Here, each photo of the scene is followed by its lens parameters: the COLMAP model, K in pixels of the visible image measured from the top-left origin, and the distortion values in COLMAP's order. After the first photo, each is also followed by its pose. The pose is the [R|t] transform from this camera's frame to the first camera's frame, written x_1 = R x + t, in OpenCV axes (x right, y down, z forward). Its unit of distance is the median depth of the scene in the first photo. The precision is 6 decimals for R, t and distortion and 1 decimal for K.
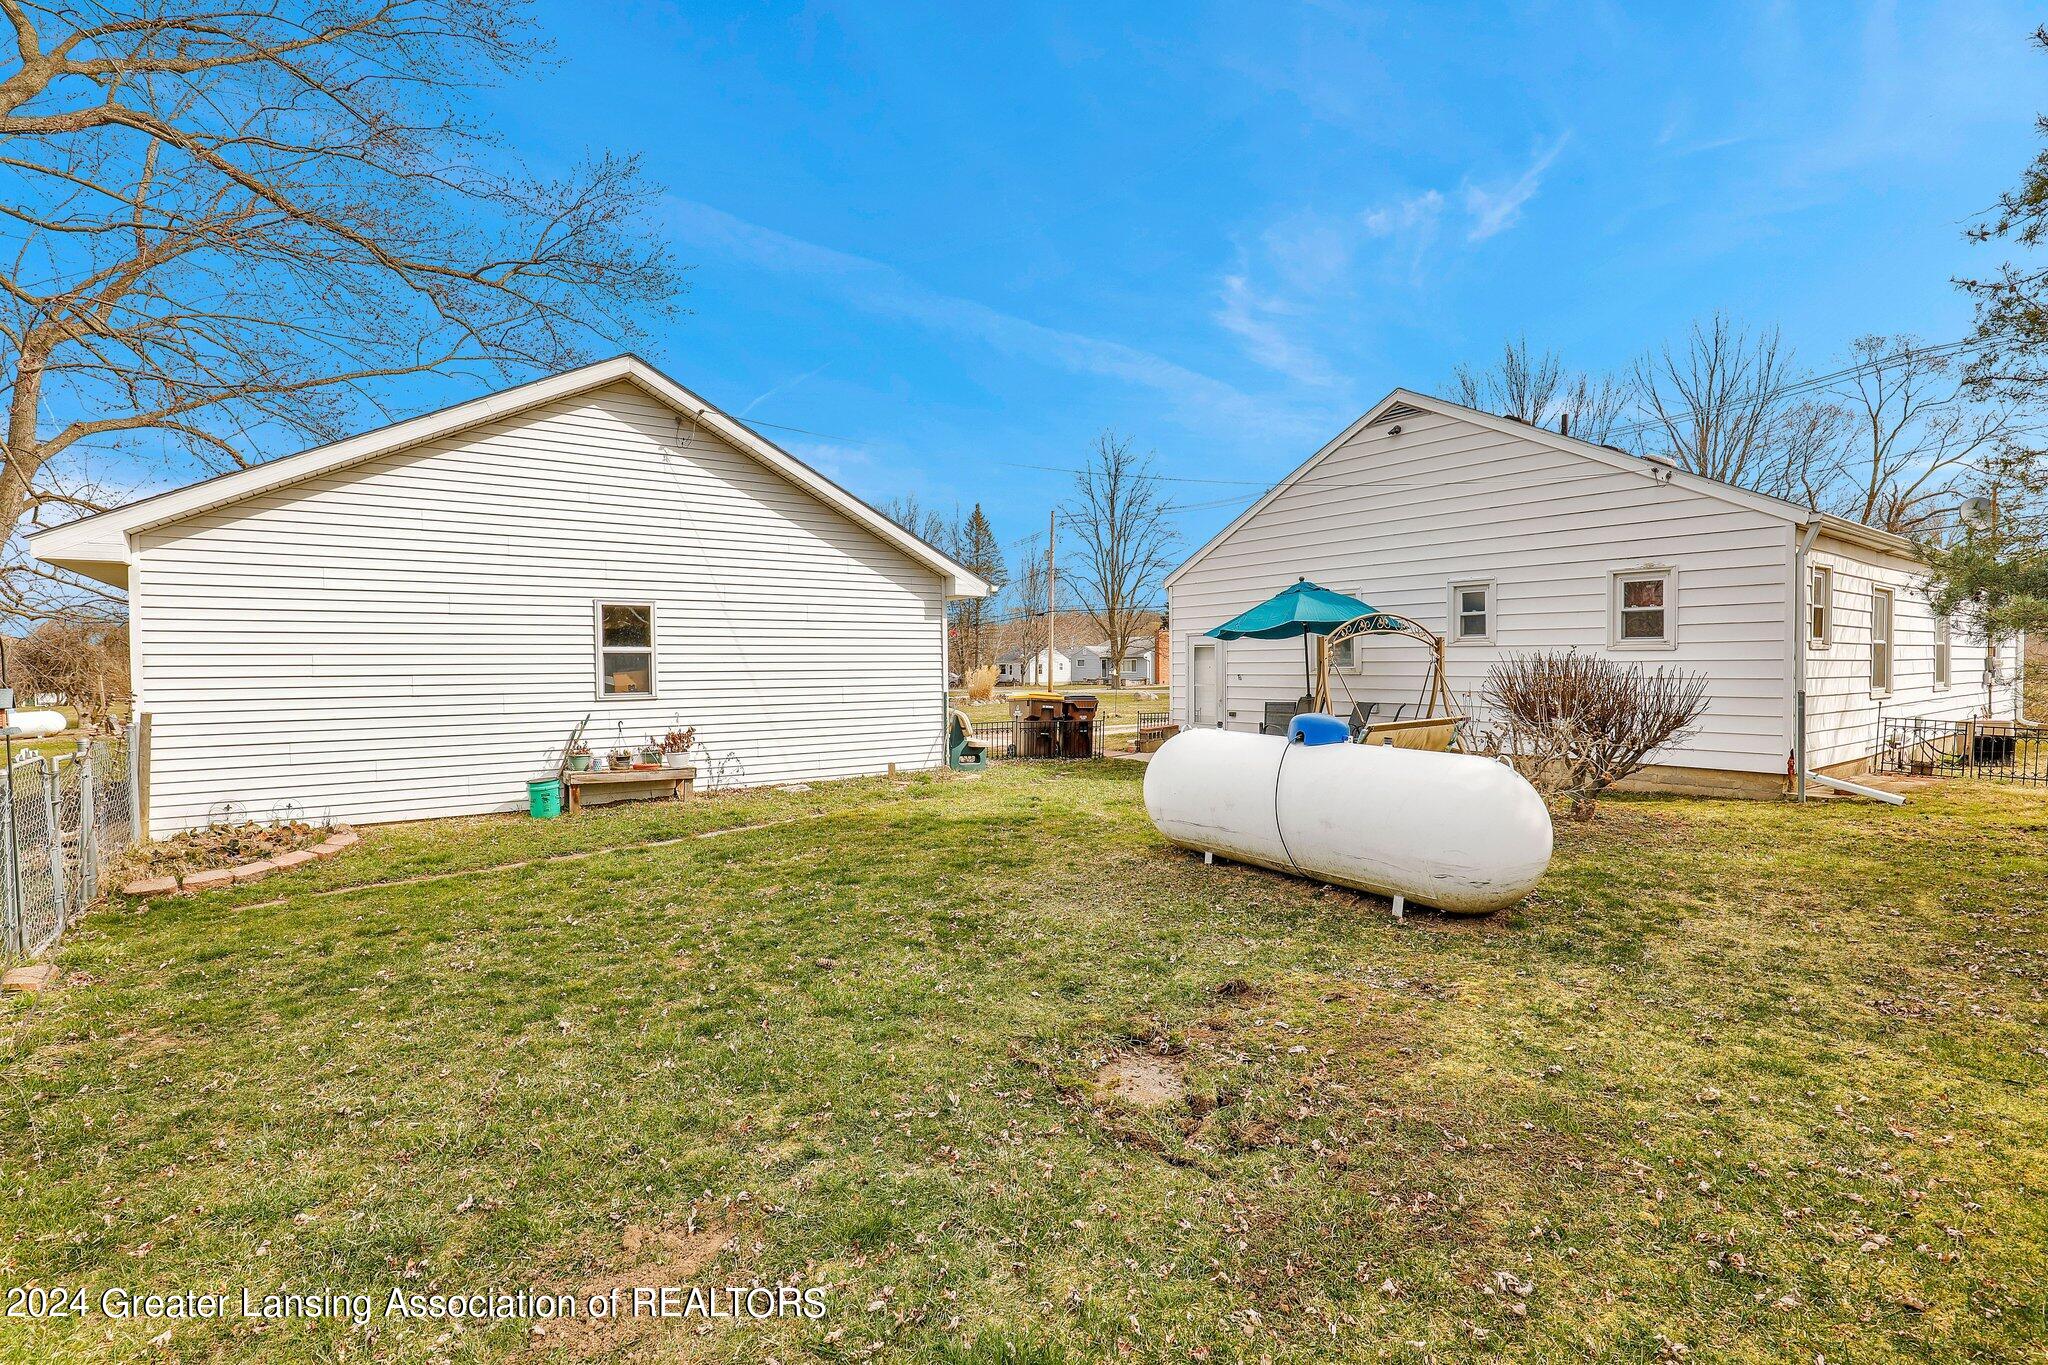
lens RADIAL K [[938.4, 0, 1022.1], [0, 938.4, 678.1], [0, 0, 1]] dist [0.000059, 0.000008]
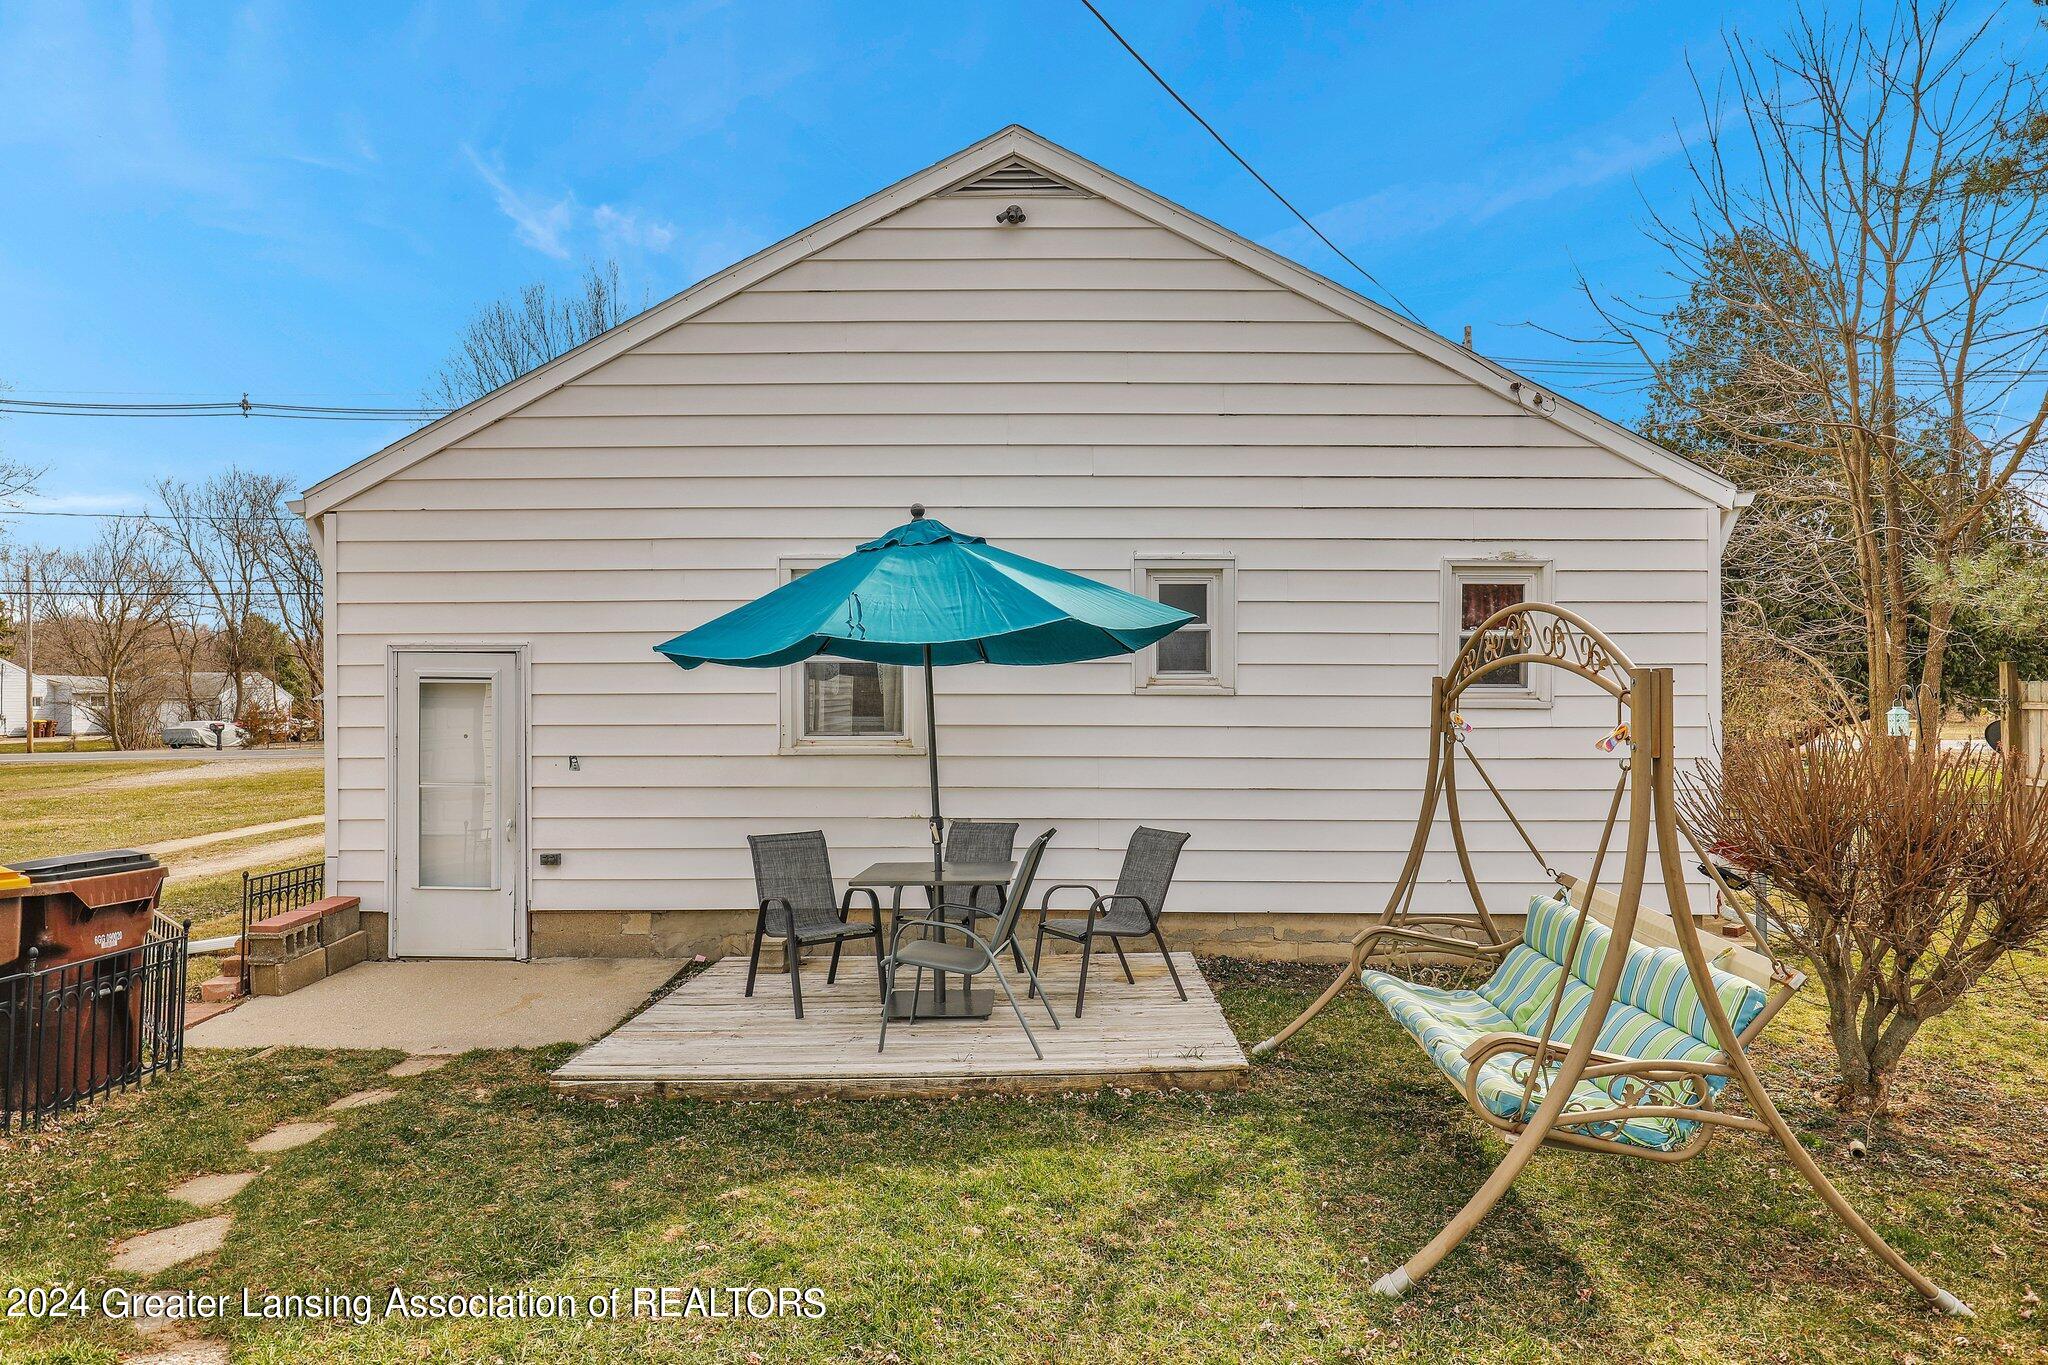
lens RADIAL K [[1185.4, 0, 1023.5], [0, 1185.4, 692.5], [0, 0, 1]] dist [0.000953, 0.000153]
pose [[0.607241, 0.009877, 0.794457, -0.051621], [0.007486, 0.999807, -0.018152, -0.022954], [-0.794483, 0.016970, 0.607050, 0.649568]]
